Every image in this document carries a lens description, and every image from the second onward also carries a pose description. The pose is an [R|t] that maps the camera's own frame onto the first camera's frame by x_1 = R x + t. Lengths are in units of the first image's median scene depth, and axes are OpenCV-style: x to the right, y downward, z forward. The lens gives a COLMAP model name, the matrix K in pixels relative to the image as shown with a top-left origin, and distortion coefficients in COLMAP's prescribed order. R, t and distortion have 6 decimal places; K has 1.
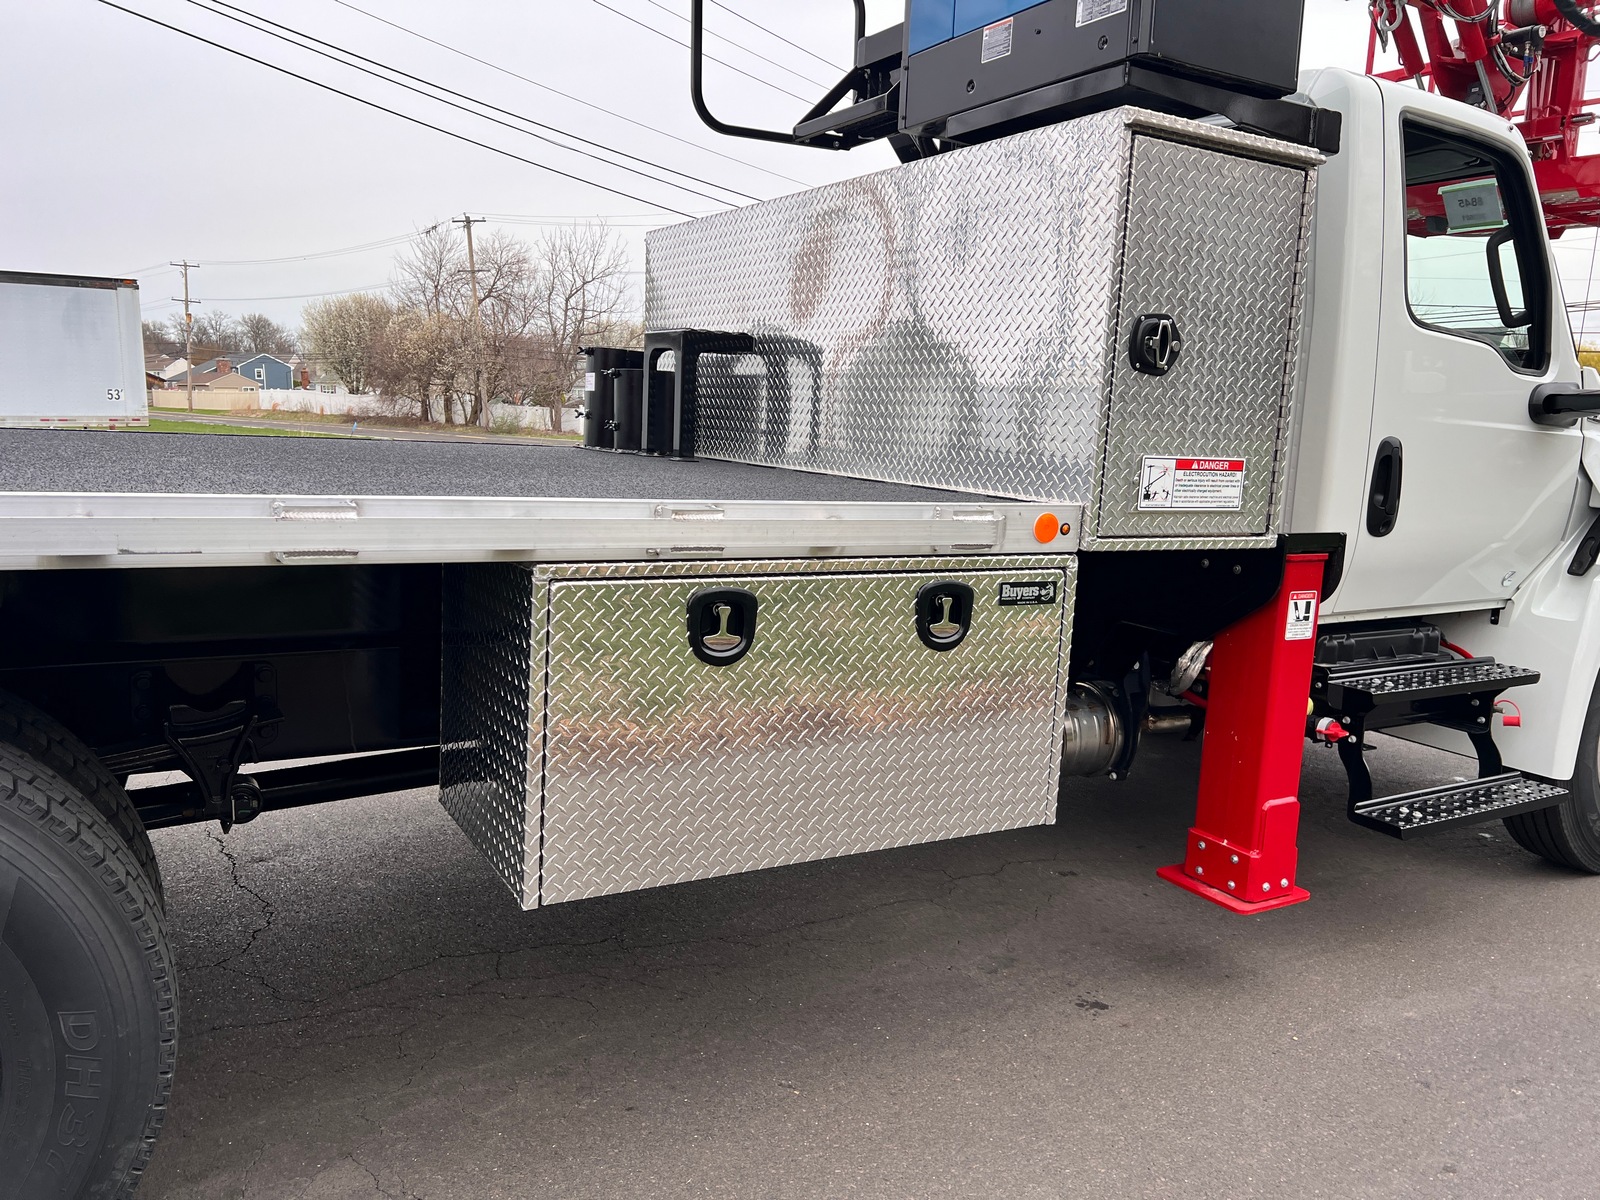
lens RADIAL K [[1205.1, 0, 810.7], [0, 1205.1, 594.9], [0, 0, 1]] dist [0.068938, -0.082060]
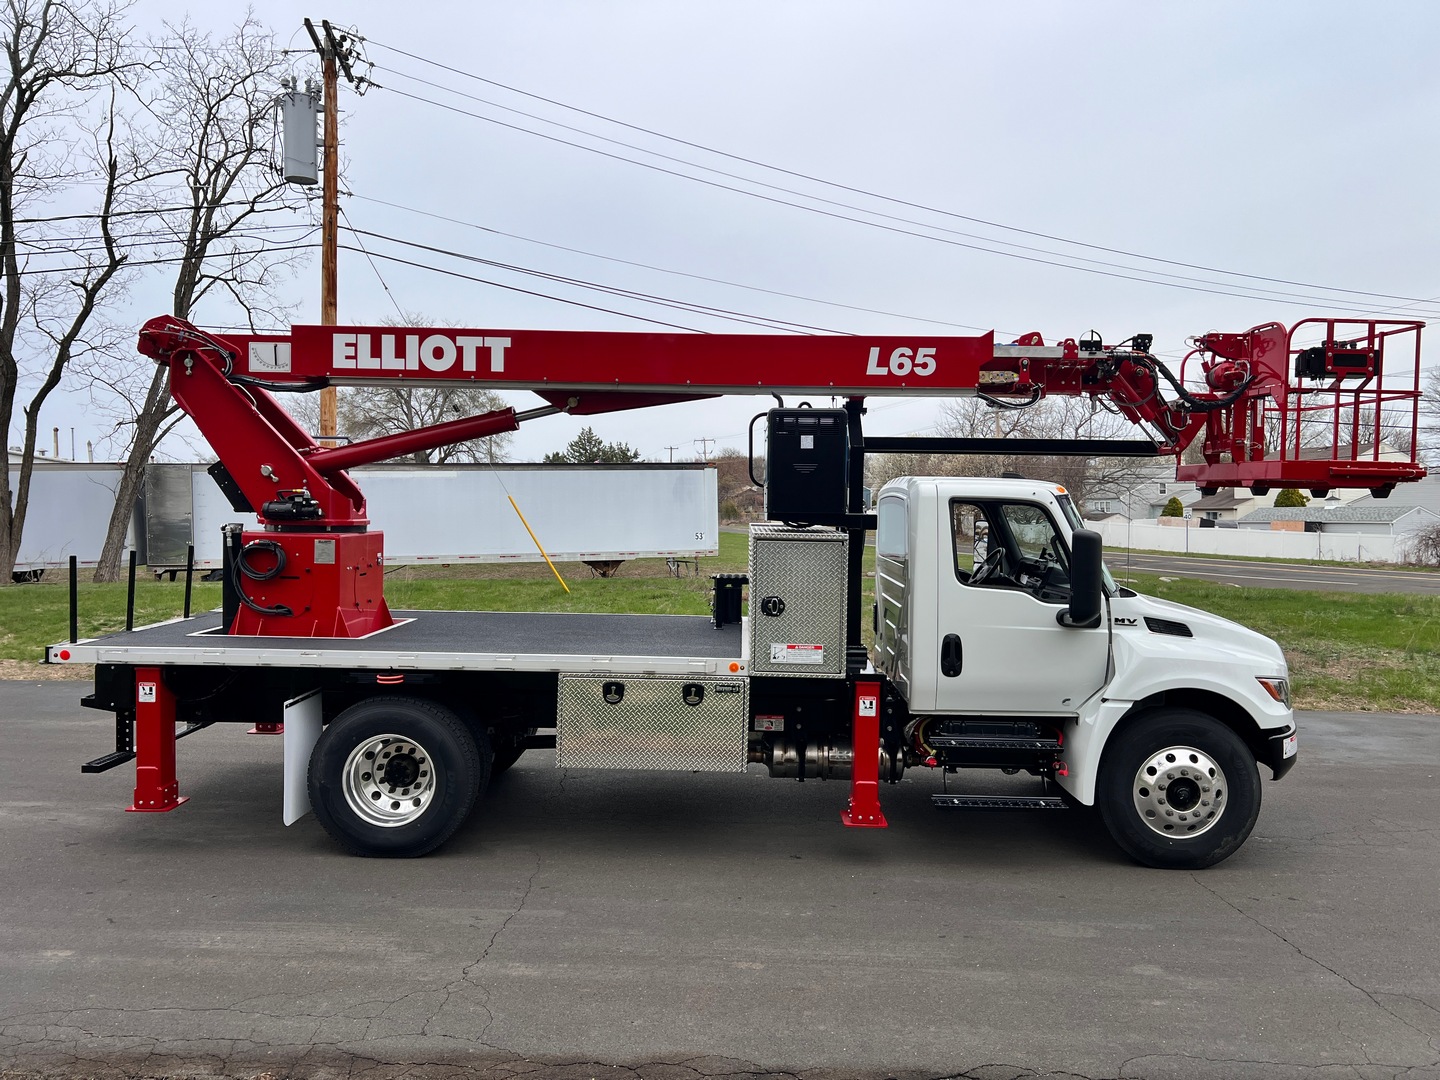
lens RADIAL K [[1078.6, 0, 720.0], [0, 1078.6, 540.0], [0, 0, 1]] dist [0.170018, -0.429844]
pose [[0.852103, -0.011504, -0.523248, 1.434933], [-0.055822, 0.992058, -0.112715, -0.059290], [0.520389, 0.125254, 0.844693, -1.202854]]
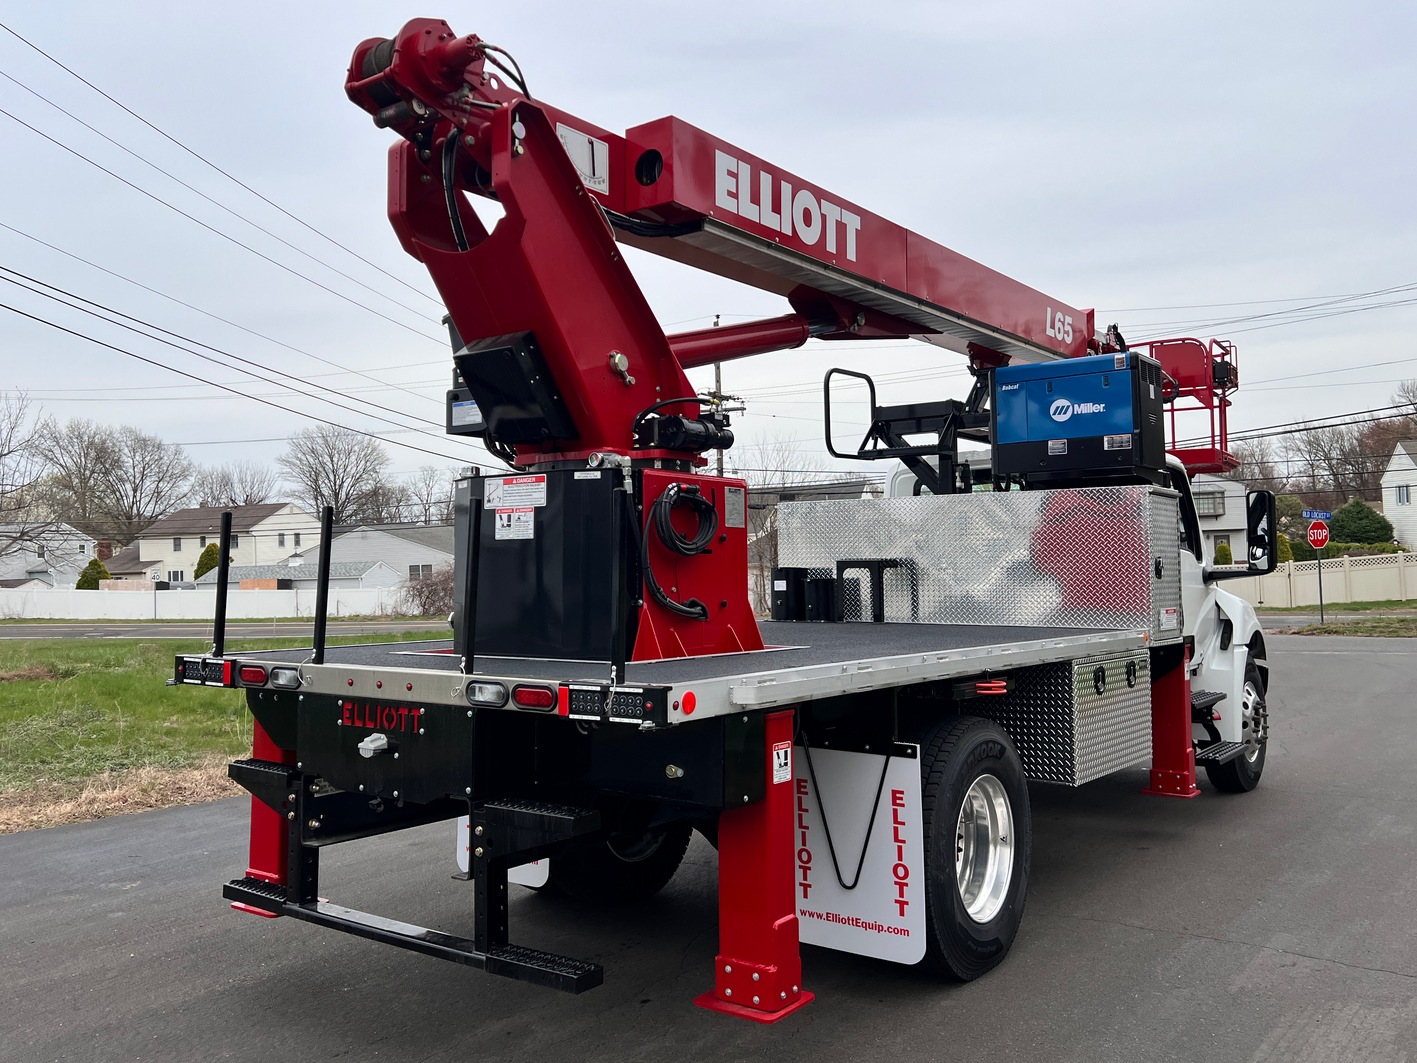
lens RADIAL K [[1195.4, 0, 673.0], [0, 1195.4, 513.6], [0, 0, 1]] dist [0.104476, -0.138543]
pose [[0.926764, -0.033446, 0.374153, -1.578260], [0.104587, 0.979619, -0.171488, 0.020533], [-0.360791, 0.198061, 0.911374, -0.986419]]
